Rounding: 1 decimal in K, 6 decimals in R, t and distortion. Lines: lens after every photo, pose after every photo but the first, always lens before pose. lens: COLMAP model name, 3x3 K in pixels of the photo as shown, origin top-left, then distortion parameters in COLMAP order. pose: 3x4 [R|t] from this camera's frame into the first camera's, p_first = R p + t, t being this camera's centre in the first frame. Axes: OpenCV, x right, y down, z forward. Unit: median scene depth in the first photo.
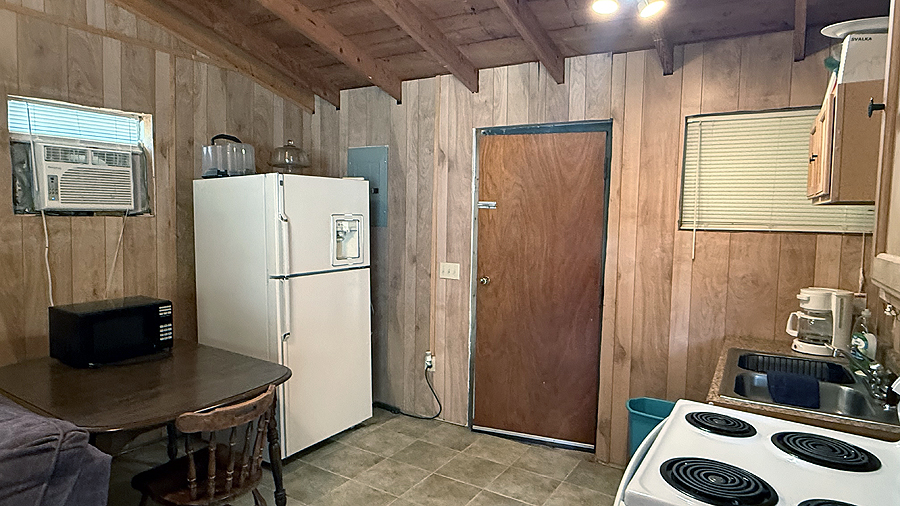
lens RADIAL K [[544.5, 0, 442.6], [0, 544.5, 256.2], [0, 0, 1]] dist [-0.004143, -0.001895]
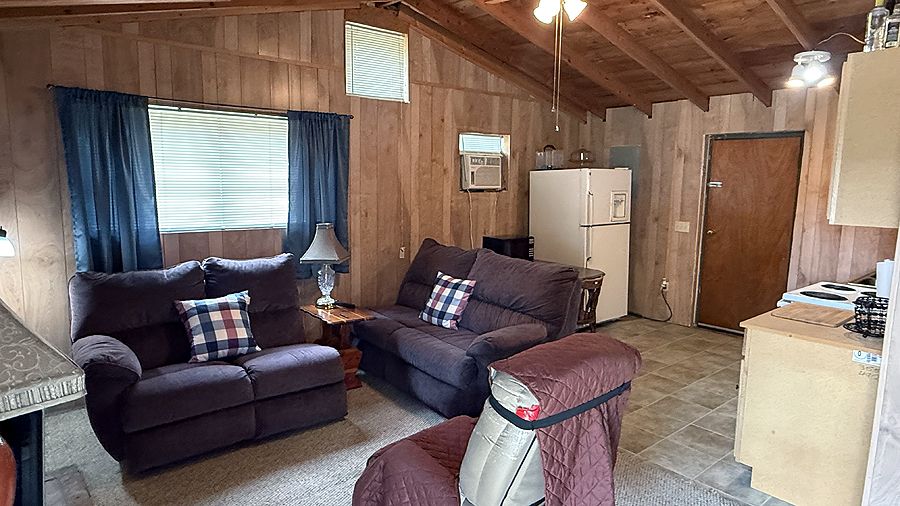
lens RADIAL K [[544.5, 0, 442.6], [0, 544.5, 256.2], [0, 0, 1]] dist [-0.004143, -0.001895]
pose [[0.948689, 0.036589, -0.314086, -0.163397], [-0.019482, 0.998159, 0.057434, 0.039480], [0.315609, -0.048368, 0.947656, -0.783736]]
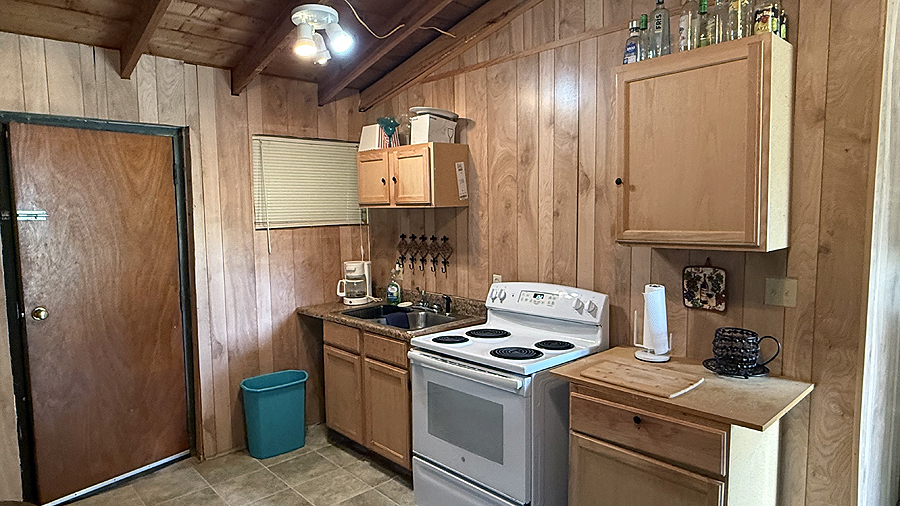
lens RADIAL K [[544.5, 0, 442.6], [0, 544.5, 256.2], [0, 0, 1]] dist [-0.004143, -0.001895]
pose [[0.267810, -0.112512, 0.956880, -0.532260], [0.098316, 0.991165, 0.089027, -0.051223], [-0.958442, 0.070234, 0.276505, 0.257183]]
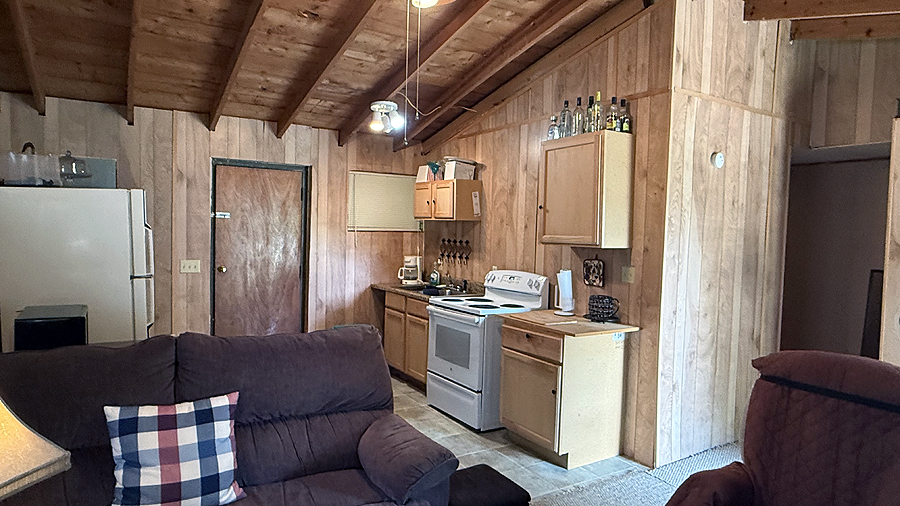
lens RADIAL K [[544.5, 0, 442.6], [0, 544.5, 256.2], [0, 0, 1]] dist [-0.004143, -0.001895]
pose [[0.451951, -0.057261, 0.890203, -0.956889], [0.055641, 0.997804, 0.035934, -0.010527], [-0.890306, 0.033291, 0.454145, -0.109370]]
